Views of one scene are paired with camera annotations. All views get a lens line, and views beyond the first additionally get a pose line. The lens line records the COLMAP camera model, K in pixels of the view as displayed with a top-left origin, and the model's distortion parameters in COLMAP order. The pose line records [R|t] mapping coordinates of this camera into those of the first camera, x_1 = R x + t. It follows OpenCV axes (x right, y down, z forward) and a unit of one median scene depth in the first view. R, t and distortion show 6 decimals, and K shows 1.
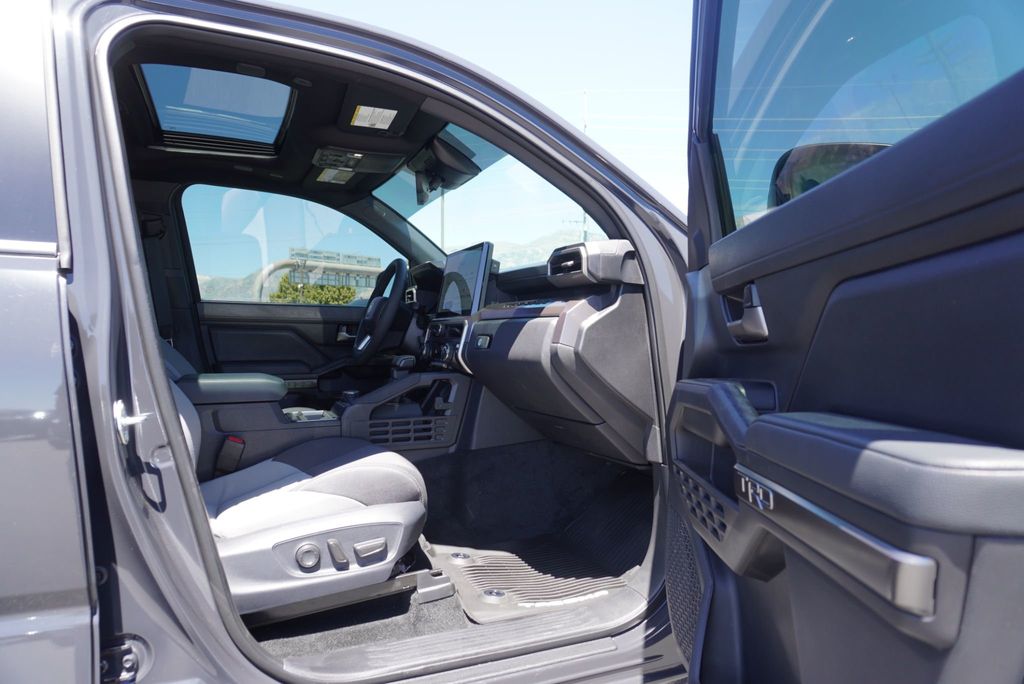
lens RADIAL K [[673.3, 0, 515.7], [0, 673.3, 342.6], [0, 0, 1]] dist [-0.039891, 0.003164]
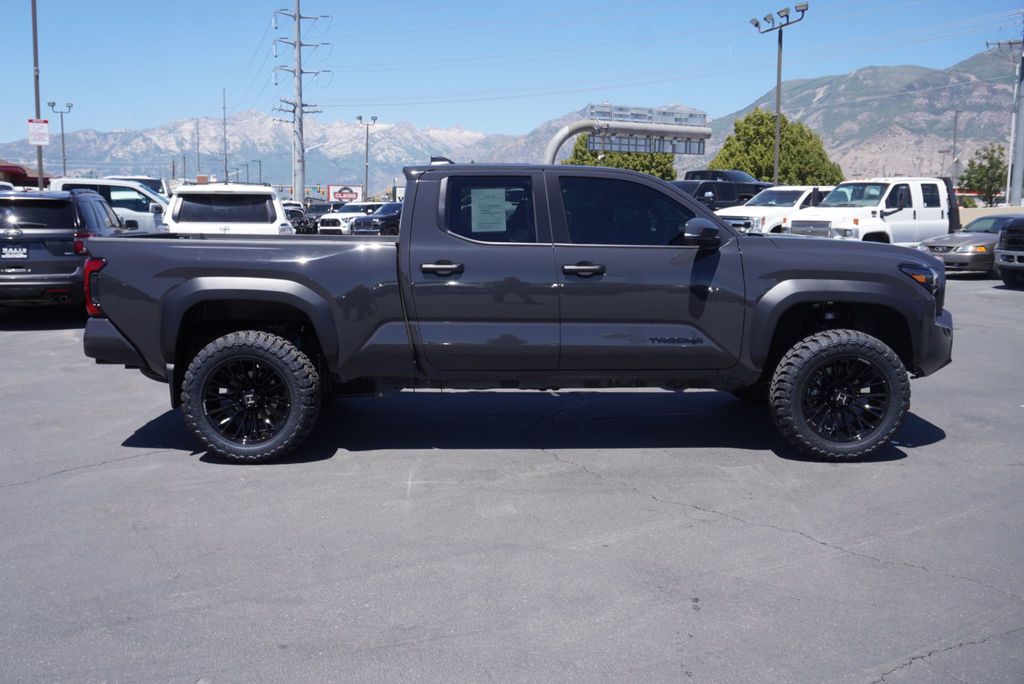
lens RADIAL K [[963.0, 0, 512.5], [0, 963.0, 340.5], [0, 0, 1]] dist [0.030461, 0.000000]
pose [[0.921313, 0.056676, -0.384670, 0.853298], [-0.010380, 0.992552, 0.121378, -0.153634], [0.388684, -0.107834, 0.915039, -2.761416]]
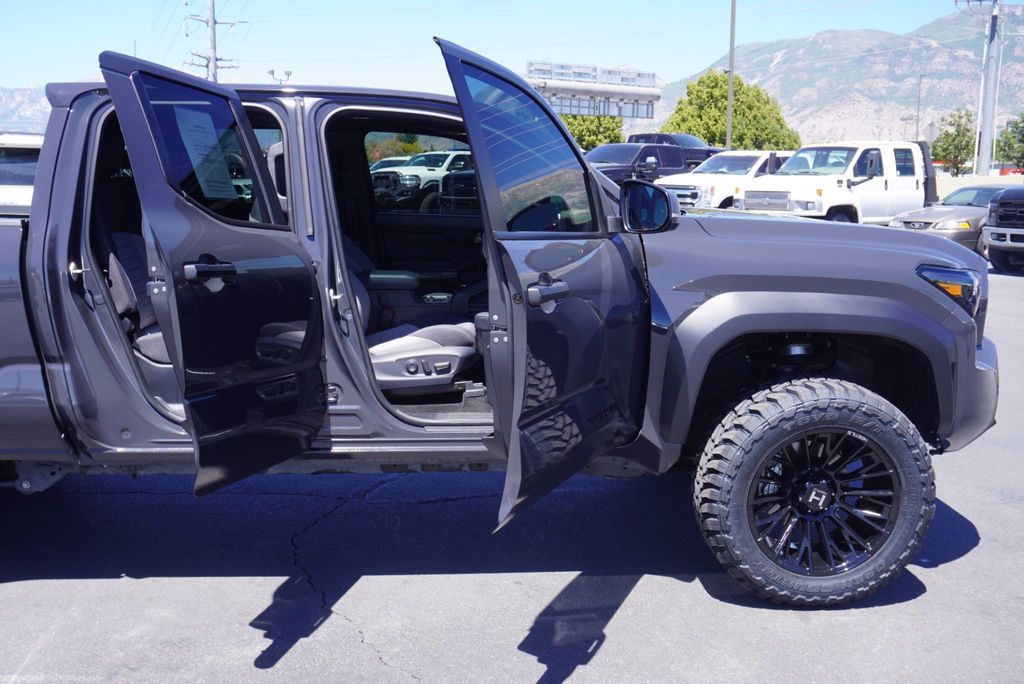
lens RADIAL K [[1012.1, 0, 509.8], [0, 1012.1, 334.7], [0, 0, 1]] dist [0.042446, 0.000000]
pose [[0.940049, 0.063799, -0.335019, 0.700589], [-0.017675, 0.990140, 0.138962, -0.151149], [0.340582, -0.124710, 0.931907, -1.244467]]
